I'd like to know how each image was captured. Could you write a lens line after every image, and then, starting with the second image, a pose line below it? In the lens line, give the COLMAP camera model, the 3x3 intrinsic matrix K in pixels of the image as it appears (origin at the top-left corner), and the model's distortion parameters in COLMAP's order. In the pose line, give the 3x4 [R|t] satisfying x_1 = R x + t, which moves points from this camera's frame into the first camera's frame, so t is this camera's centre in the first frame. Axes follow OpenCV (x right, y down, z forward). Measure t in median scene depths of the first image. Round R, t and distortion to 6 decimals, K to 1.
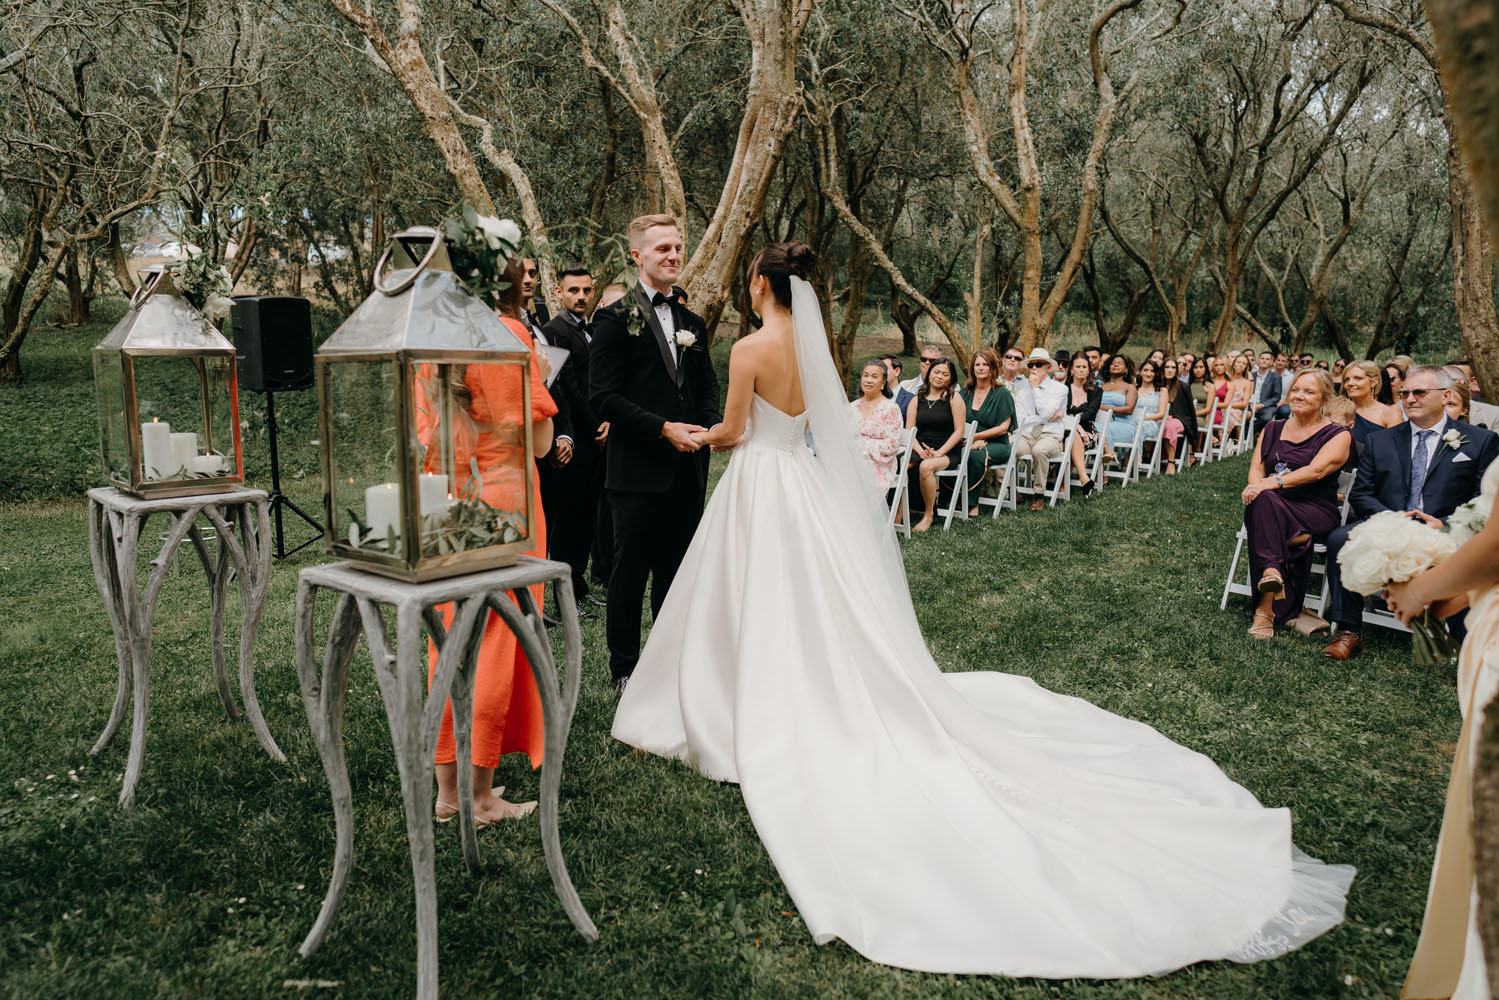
lens RADIAL K [[977.7, 0, 746.3], [0, 977.7, 497.0], [0, 0, 1]] dist [-0.021578, 0.009944]
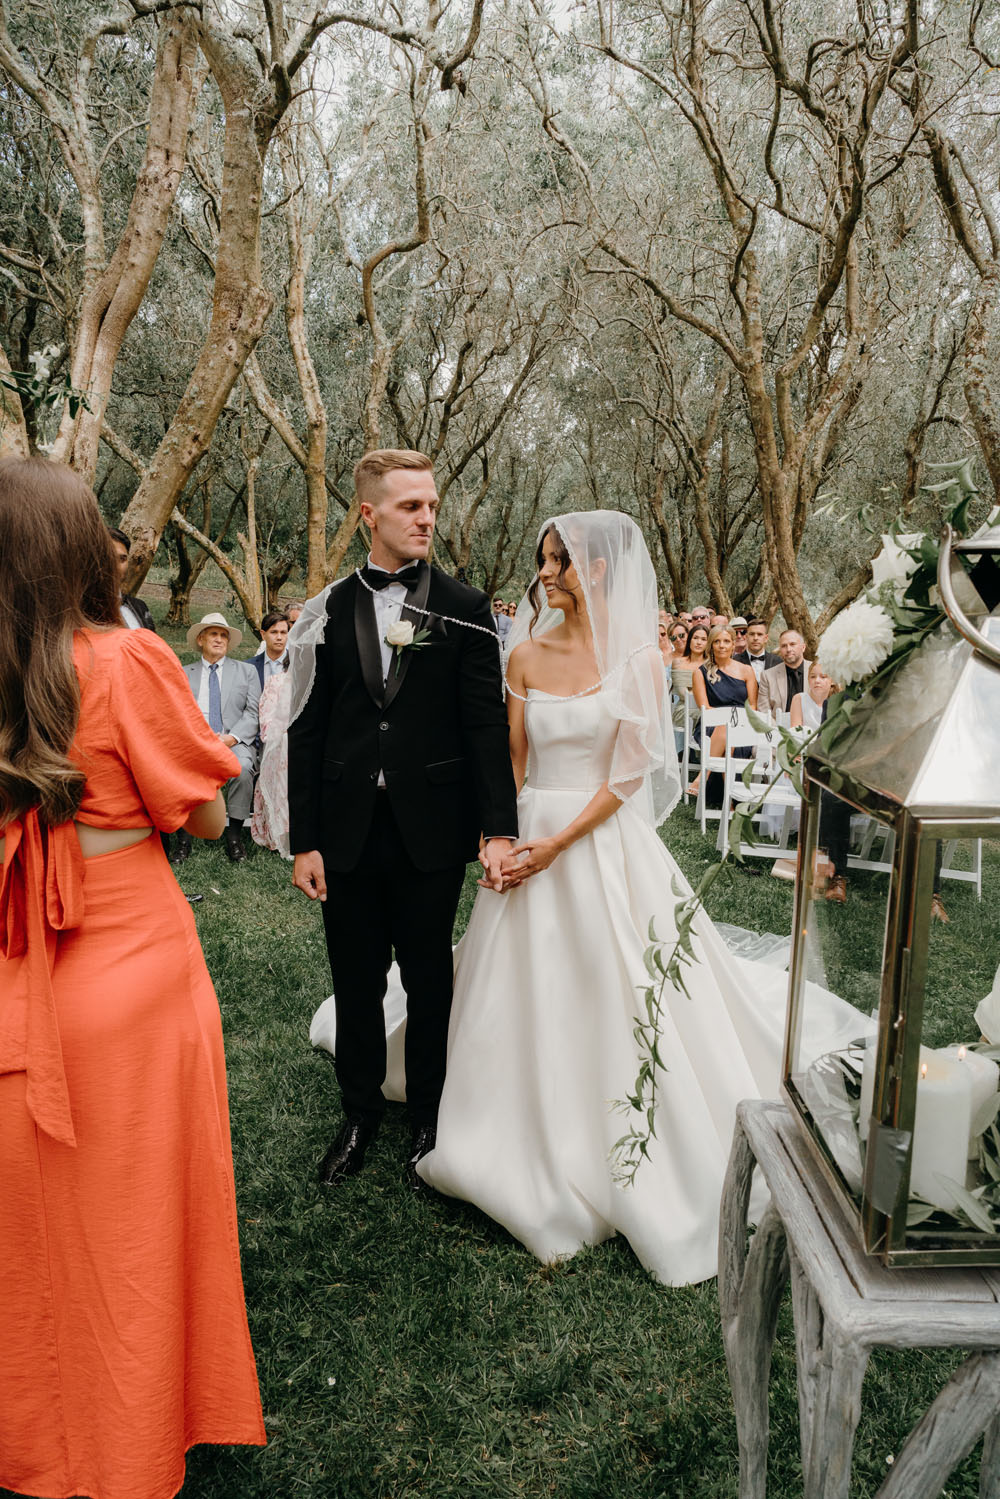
lens RADIAL K [[977.7, 0, 503.7], [0, 977.7, 753.4], [0, 0, 1]] dist [-0.021578, 0.009944]
pose [[0.782099, -0.089072, 0.616756, -0.285245], [0.070592, 0.996025, 0.054330, -0.071326], [-0.619143, 0.001047, 0.785278, 0.264388]]
